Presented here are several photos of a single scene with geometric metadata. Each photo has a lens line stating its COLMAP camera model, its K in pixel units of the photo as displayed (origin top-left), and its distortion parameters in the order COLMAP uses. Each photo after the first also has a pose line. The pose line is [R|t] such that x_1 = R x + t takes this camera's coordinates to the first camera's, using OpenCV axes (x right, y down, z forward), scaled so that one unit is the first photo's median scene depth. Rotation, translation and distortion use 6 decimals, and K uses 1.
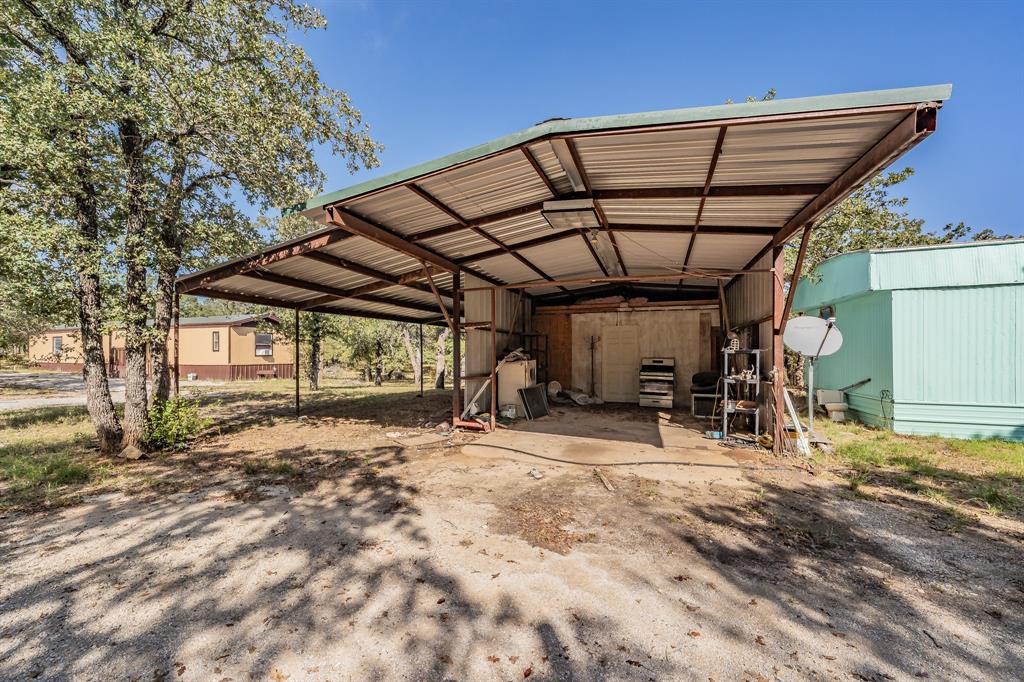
lens RADIAL K [[370.2, 0, 512.2], [0, 370.2, 352.0], [0, 0, 1]] dist [-0.001907, -0.000062]
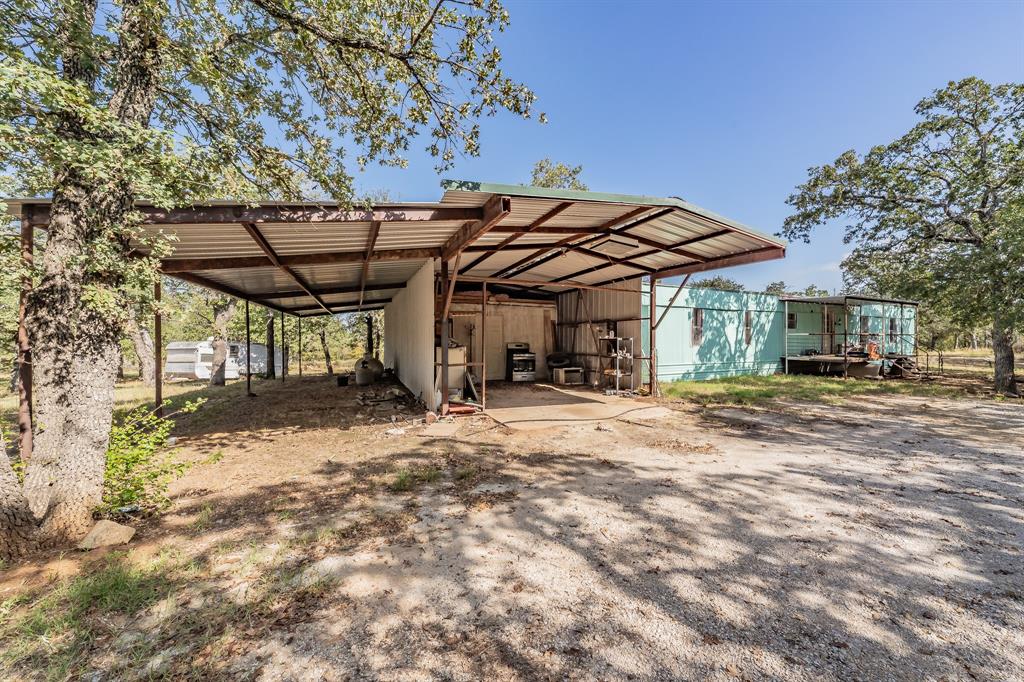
lens RADIAL K [[358.5, 0, 512.7], [0, 358.5, 337.2], [0, 0, 1]] dist [-0.001960, -0.000206]
pose [[0.720684, 0.002263, 0.693260, -1.372519], [-0.005279, 0.999984, 0.002224, -0.017373], [-0.693244, -0.005263, 0.720684, 0.335535]]
